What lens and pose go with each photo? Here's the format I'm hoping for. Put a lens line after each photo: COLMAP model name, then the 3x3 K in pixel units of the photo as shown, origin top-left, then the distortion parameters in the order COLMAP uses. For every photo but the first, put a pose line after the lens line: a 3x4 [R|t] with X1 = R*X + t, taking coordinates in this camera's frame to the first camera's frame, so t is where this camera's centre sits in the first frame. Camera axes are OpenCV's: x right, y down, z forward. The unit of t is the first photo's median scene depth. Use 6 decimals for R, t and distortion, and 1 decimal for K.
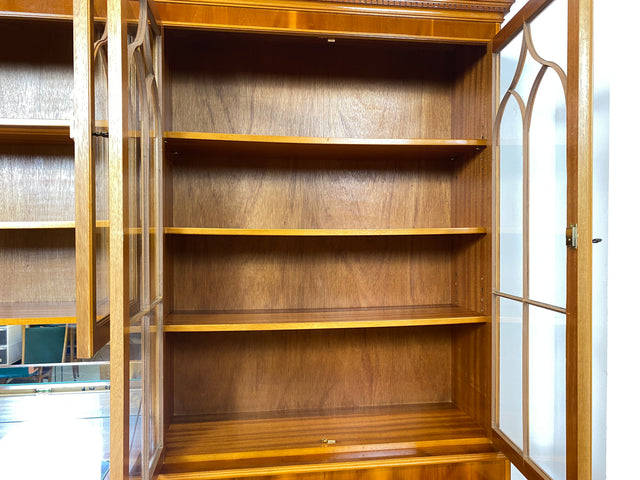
lens RADIAL K [[492.5, 0, 300.6], [0, 492.5, 246.7], [0, 0, 1]] dist [0.006045, -0.006162]
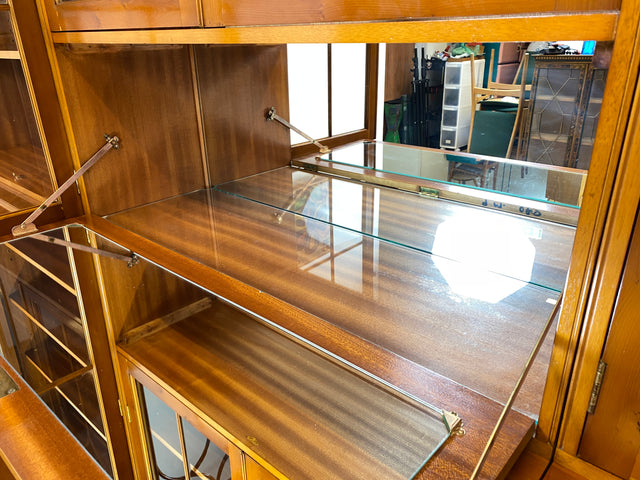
lens RADIAL K [[486.3, 0, 324.1], [0, 486.3, 245.7], [0, 0, 1]] dist [0.045107, -0.054374]
pose [[0.663217, 0.294836, -0.687906, -0.188906], [0.002689, 0.918191, 0.396128, 0.121335], [0.748422, -0.264569, 0.608167, 0.606659]]
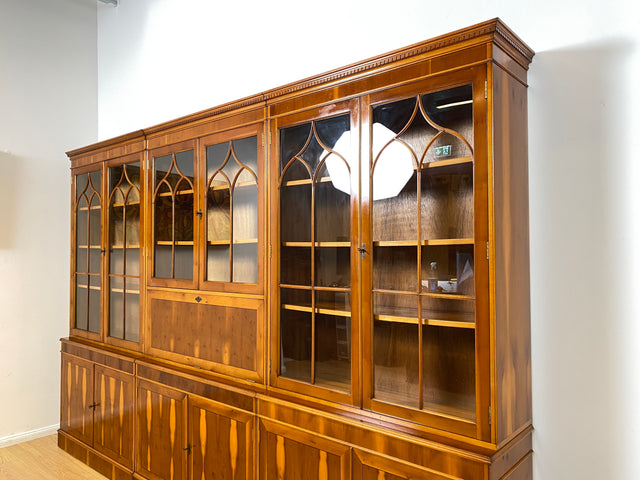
lens RADIAL K [[486.3, 0, 321.5], [0, 486.3, 239.1], [0, 0, 1]] dist [0.045107, -0.054374]
pose [[0.679273, -0.016004, -0.733711, 0.828900], [-0.011266, 0.999417, -0.032230, 0.001105], [0.733799, 0.030159, 0.678697, 0.036325]]
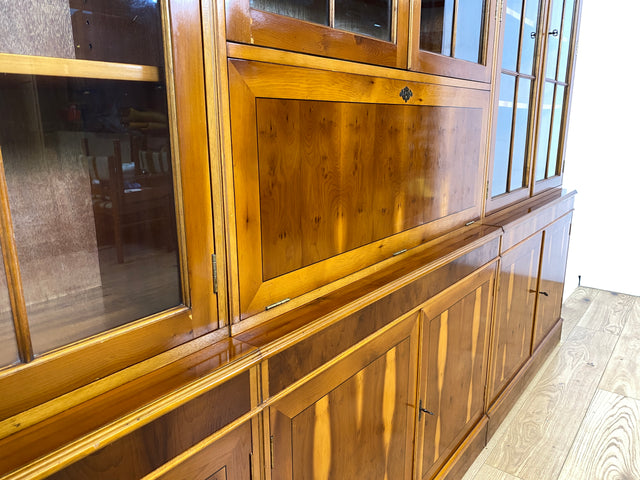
lens RADIAL K [[486.3, 0, 324.4], [0, 486.3, 248.4], [0, 0, 1]] dist [0.045107, -0.054374]
pose [[0.698803, -0.180285, 0.692222, -1.114407], [0.012969, 0.970752, 0.239734, 0.186763], [-0.715197, -0.158549, 0.680702, 0.417795]]
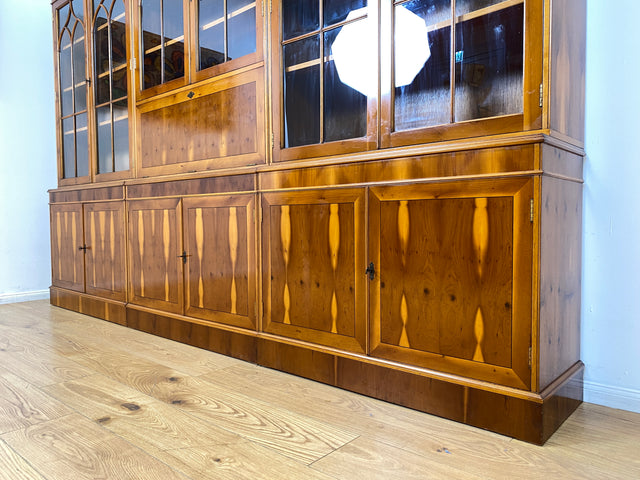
lens RADIAL K [[486.3, 0, 317.3], [0, 486.3, 240.2], [0, 0, 1]] dist [0.045107, -0.054374]
pose [[0.667466, 0.031355, -0.743980, 0.696499], [-0.007125, 0.999336, 0.035725, 0.500075], [0.744606, -0.018545, 0.667246, 0.146484]]
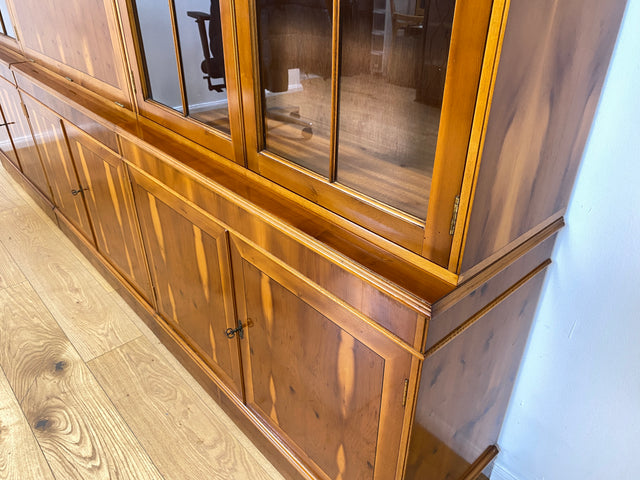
lens RADIAL K [[486.3, 0, 317.9], [0, 486.3, 243.4], [0, 0, 1]] dist [0.045107, -0.054374]
pose [[0.579360, 0.426405, -0.694637, 0.577971], [-0.016894, 0.858340, 0.512804, 0.120097], [0.814897, -0.285362, 0.504491, 0.615429]]
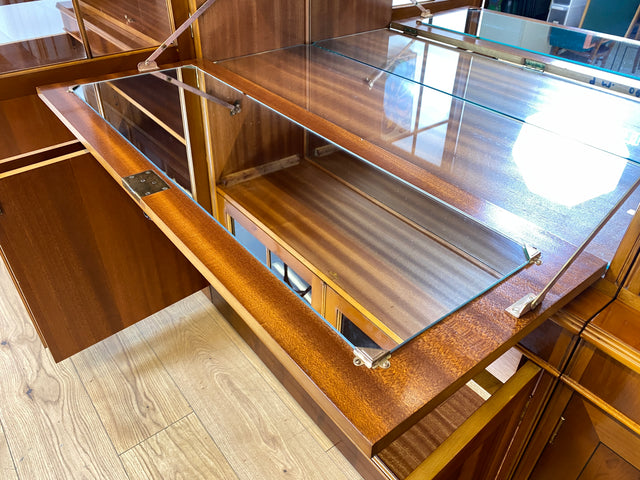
lens RADIAL K [[486.3, 0, 320.6], [0, 486.3, 243.4], [0, 0, 1]] dist [0.045107, -0.054374]
pose [[0.523062, 0.520033, -0.675257, -0.150575], [-0.030080, 0.803051, 0.595150, 0.134782], [0.851764, -0.290988, 0.435689, 0.524001]]
